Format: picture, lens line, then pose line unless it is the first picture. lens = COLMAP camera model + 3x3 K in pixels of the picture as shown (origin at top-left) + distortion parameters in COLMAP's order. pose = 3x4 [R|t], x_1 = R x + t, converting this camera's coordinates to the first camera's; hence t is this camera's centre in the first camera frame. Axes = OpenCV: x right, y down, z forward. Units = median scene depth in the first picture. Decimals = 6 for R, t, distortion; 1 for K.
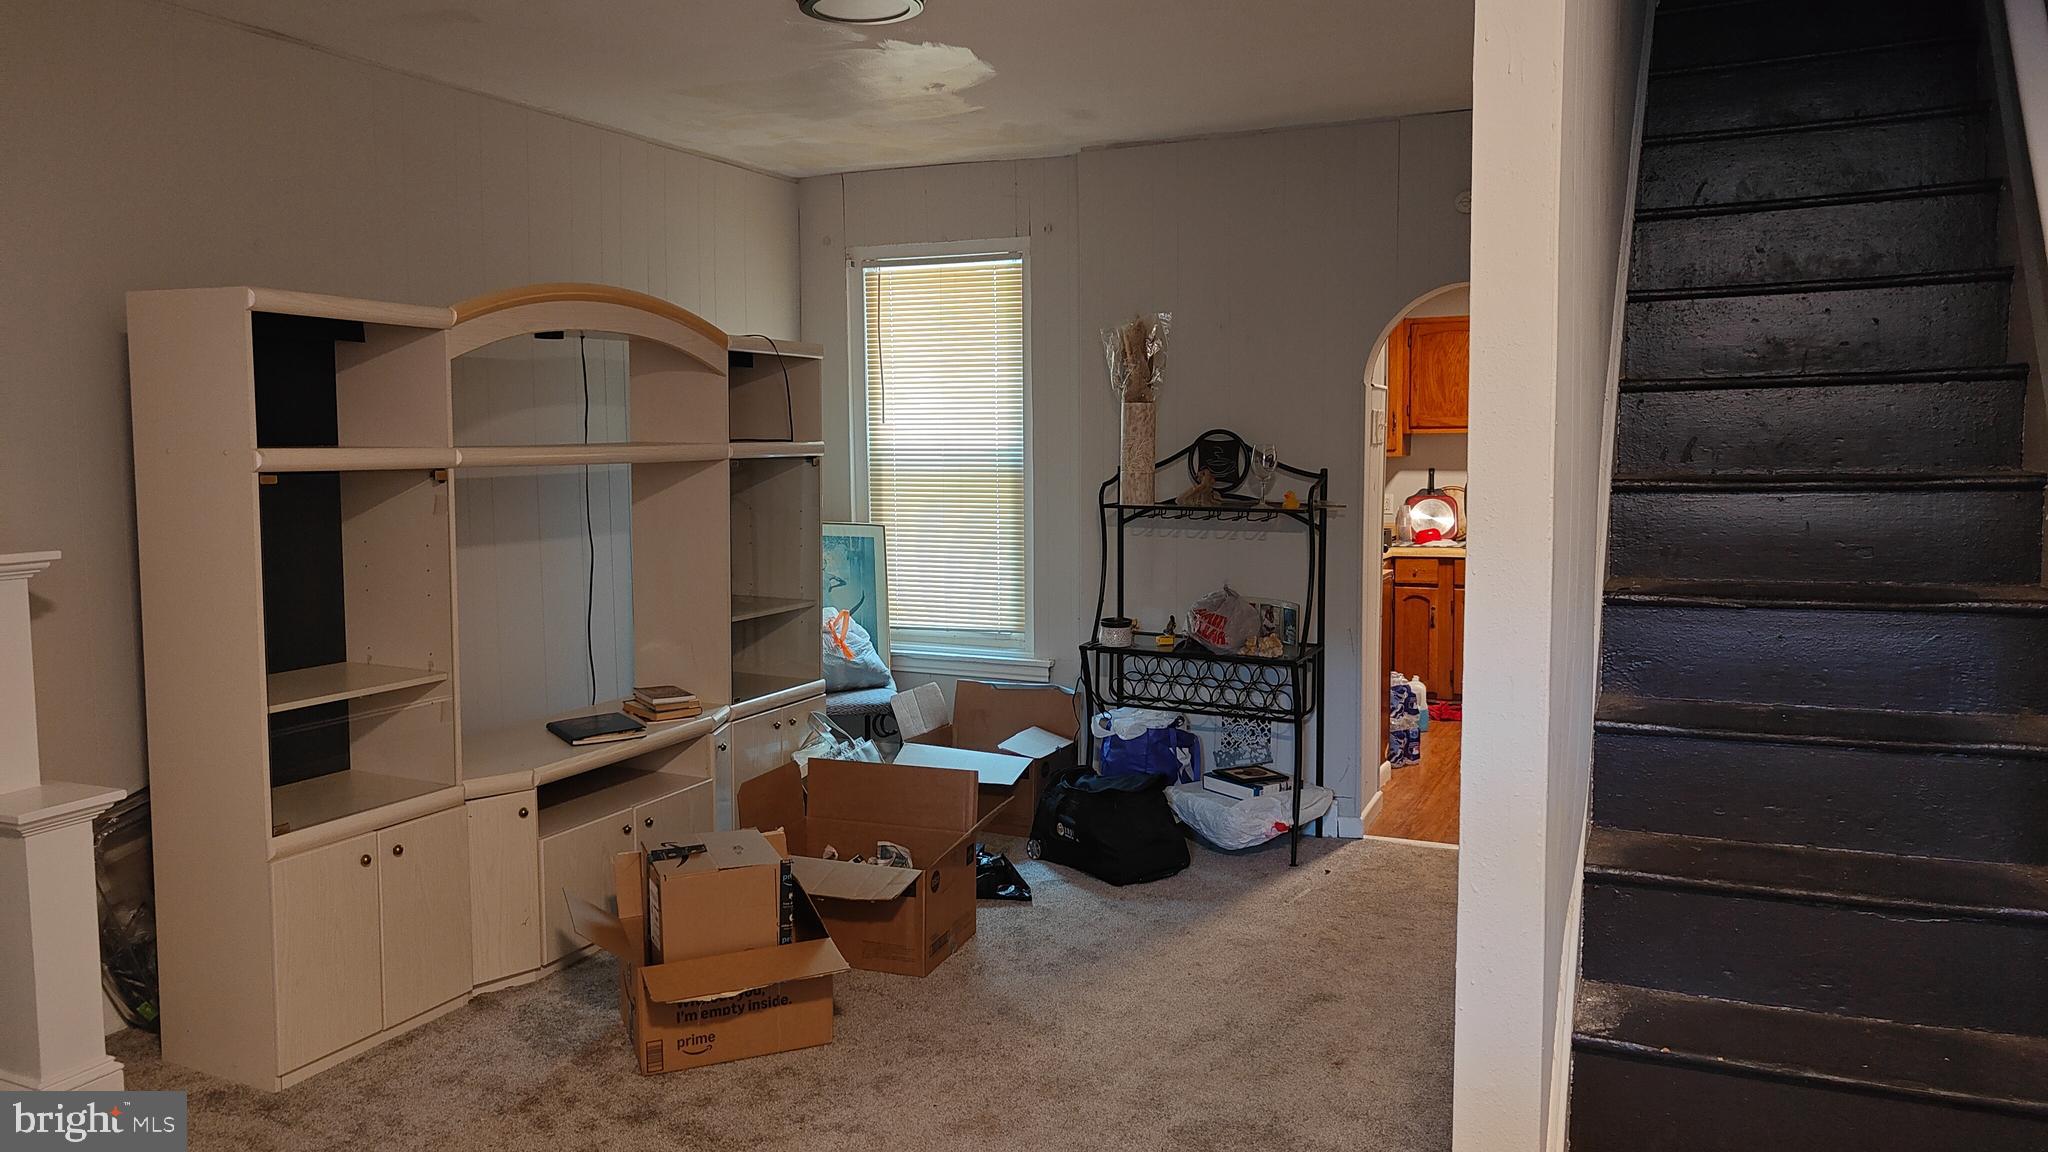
lens RADIAL K [[1447.6, 0, 1019.8], [0, 1447.6, 571.5], [0, 0, 1]] dist [0.003707, -0.001269]
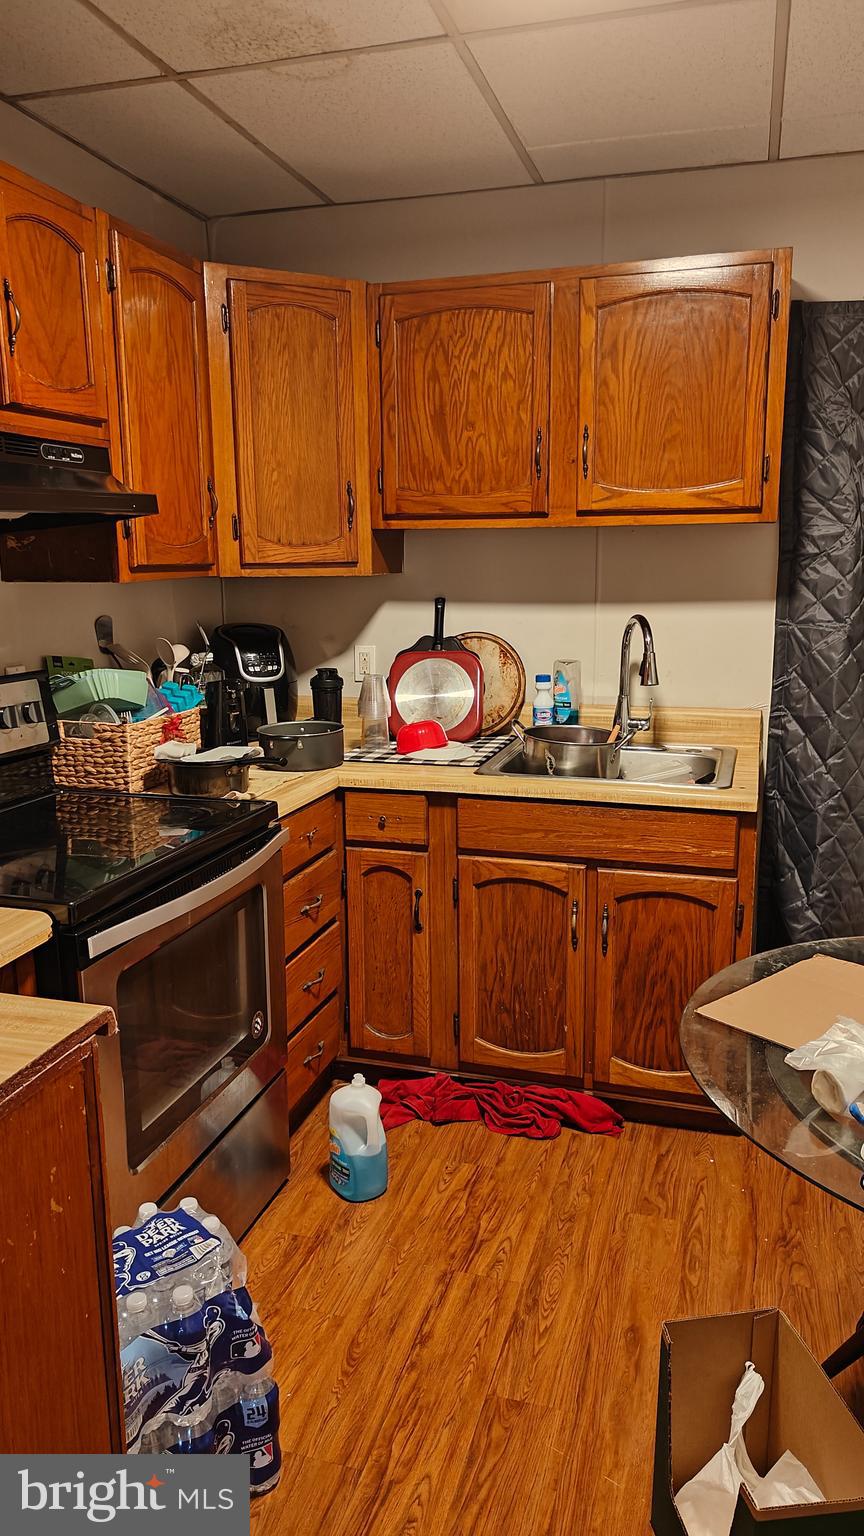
lens RADIAL K [[1085.7, 0, 432.7], [0, 1085.7, 772.7], [0, 0, 1]] dist [0.003707, -0.001269]
pose [[0.991263, -0.027288, 0.129047, 0.237934], [0.012507, 0.993403, 0.113994, -0.055123], [-0.131307, -0.111384, 0.985065, 0.627539]]
